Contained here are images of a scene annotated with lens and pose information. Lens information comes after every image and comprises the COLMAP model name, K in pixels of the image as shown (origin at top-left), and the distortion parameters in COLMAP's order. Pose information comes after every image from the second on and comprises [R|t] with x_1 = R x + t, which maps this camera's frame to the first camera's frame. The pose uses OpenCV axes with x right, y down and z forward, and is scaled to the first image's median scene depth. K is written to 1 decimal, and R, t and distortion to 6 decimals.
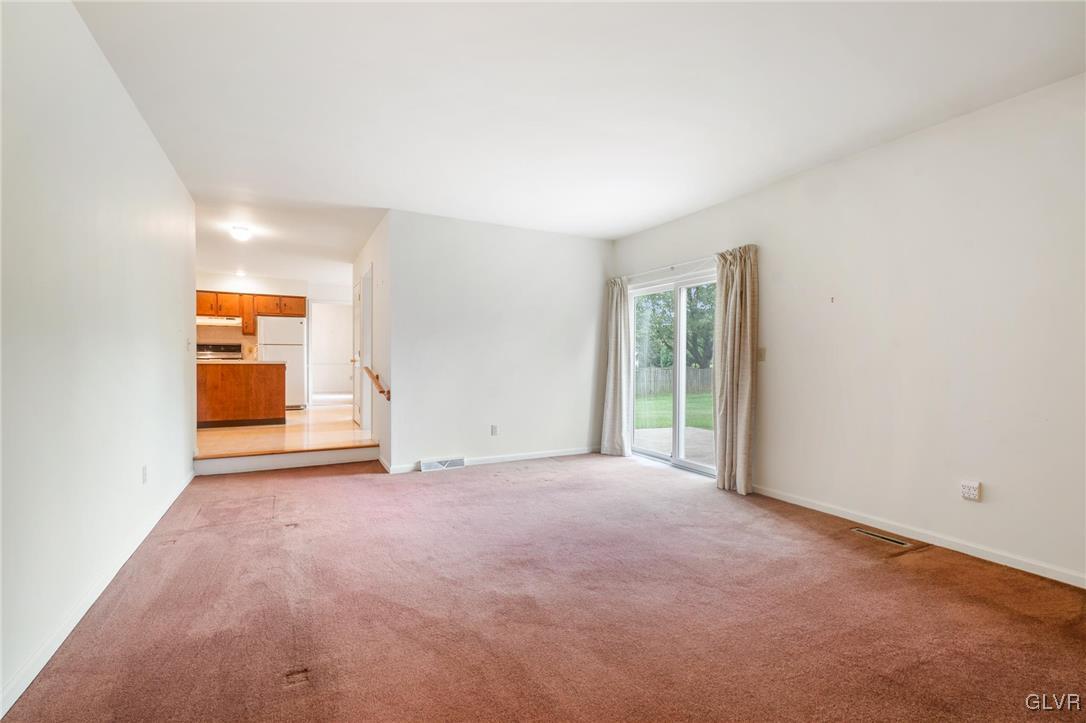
lens RADIAL K [[487.8, 0, 547.4], [0, 487.8, 366.6], [0, 0, 1]] dist [0.008855, -0.003938]
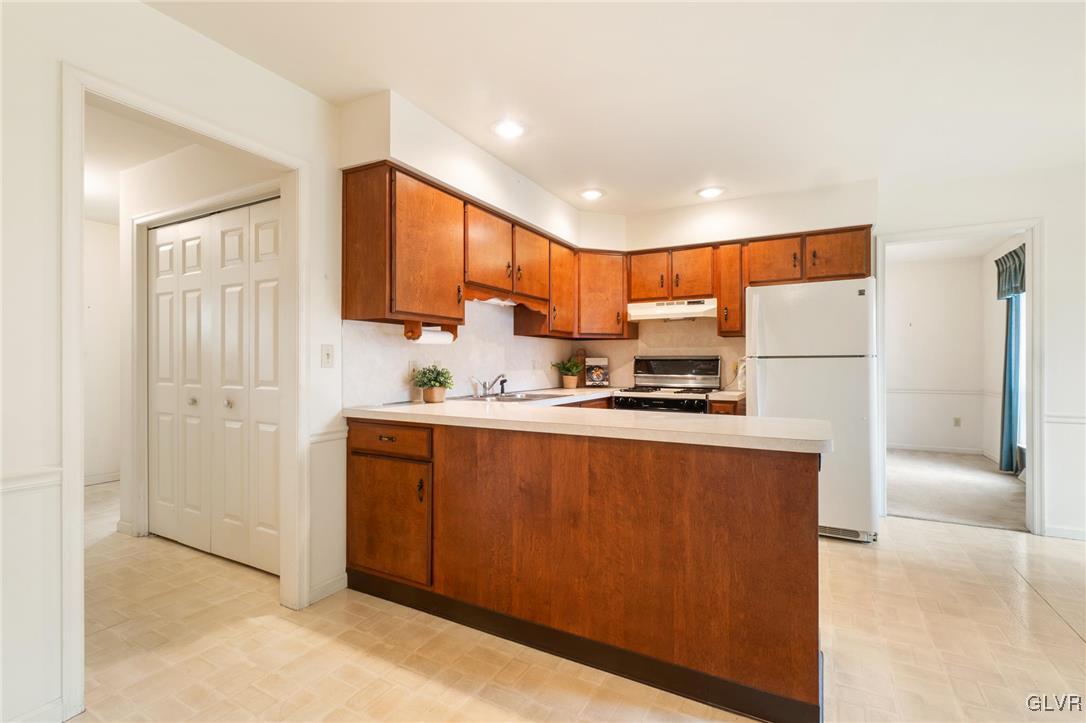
lens RADIAL K [[487.8, 0, 548.2], [0, 487.8, 361.5], [0, 0, 1]] dist [0.008855, -0.003938]
pose [[0.551427, -0.012498, -0.834129, -0.339588], [-0.008342, 0.999755, -0.020495, -0.031516], [0.834181, 0.018260, 0.551188, 0.628424]]
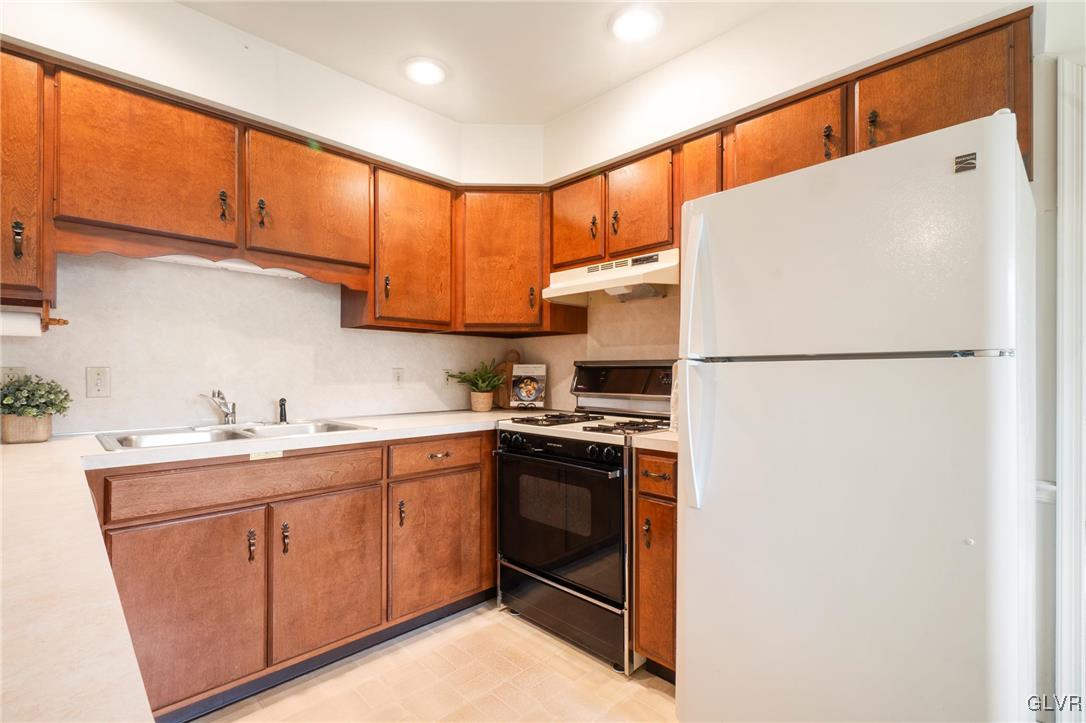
lens RADIAL K [[487.8, 0, 545.6], [0, 487.8, 371.8], [0, 0, 1]] dist [0.008855, -0.003938]
pose [[0.291891, -0.010626, -0.956393, -0.424361], [-0.015672, 0.999751, -0.015890, -0.036367], [0.956323, 0.019627, 0.291652, 0.876361]]
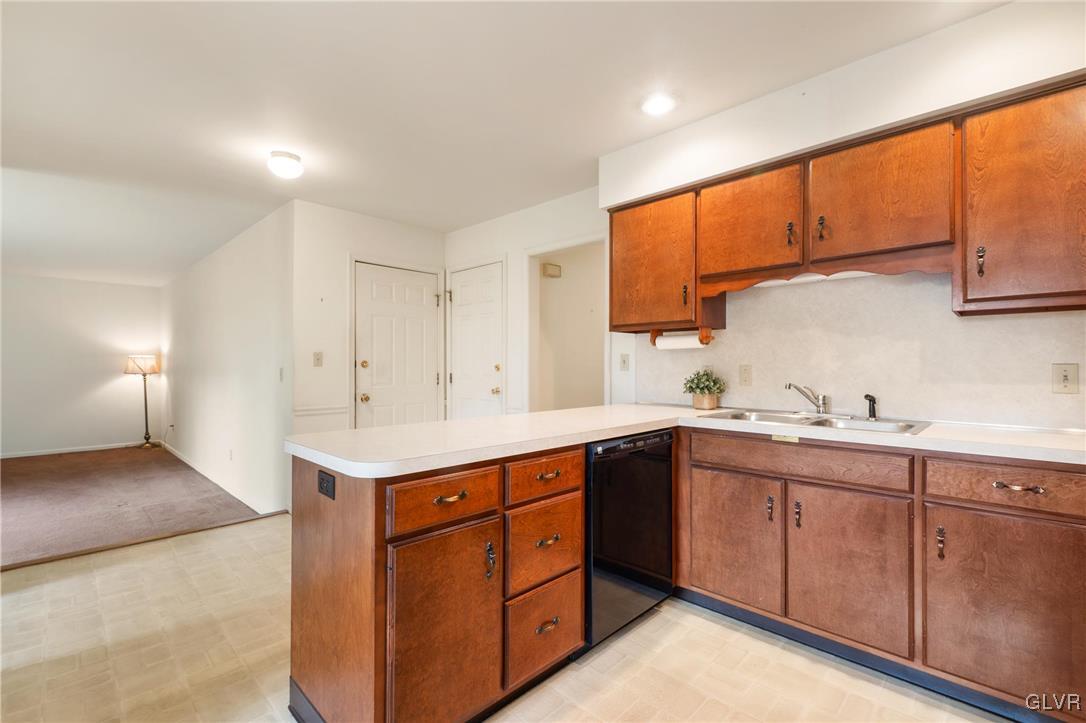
lens RADIAL K [[487.8, 0, 544.1], [0, 487.8, 362.7], [0, 0, 1]] dist [0.008855, -0.003938]
pose [[-0.950332, -0.014737, -0.310890, -0.460994], [-0.017106, 0.999842, 0.004895, -0.039549], [0.310769, 0.009969, -0.950433, 1.008690]]
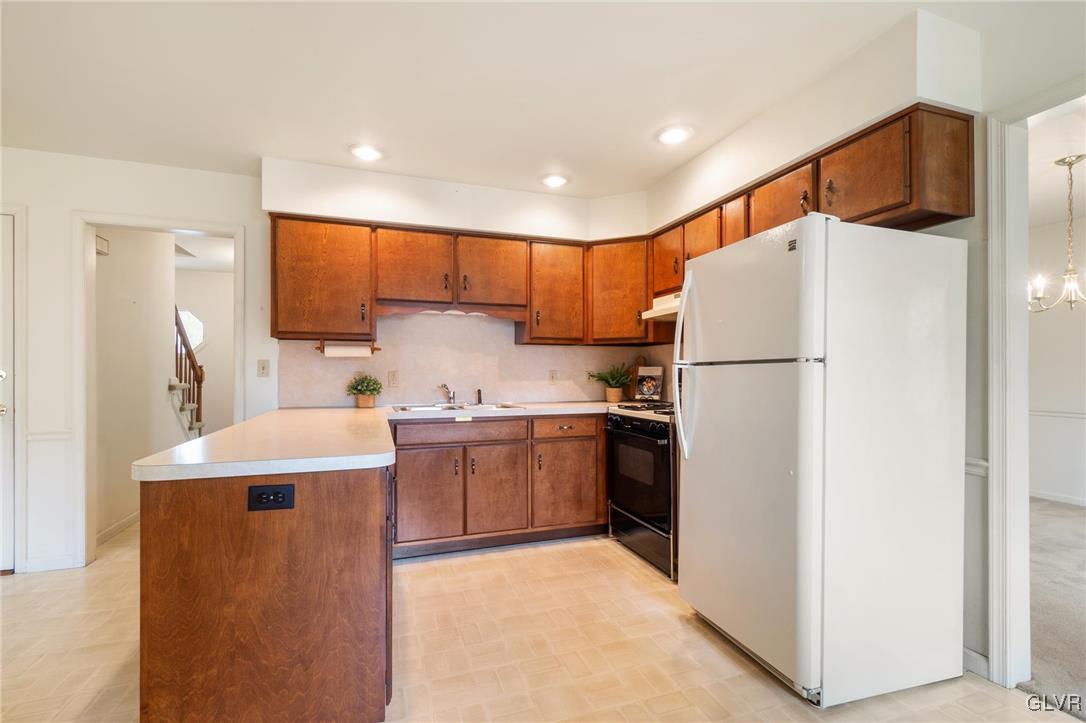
lens RADIAL K [[487.8, 0, 555.8], [0, 487.8, 371.4], [0, 0, 1]] dist [0.008855, -0.003938]
pose [[-0.132706, -0.013959, -0.991057, -0.303753], [-0.016294, 0.999796, -0.011900, -0.035905], [0.991021, 0.014569, -0.132907, 0.938735]]
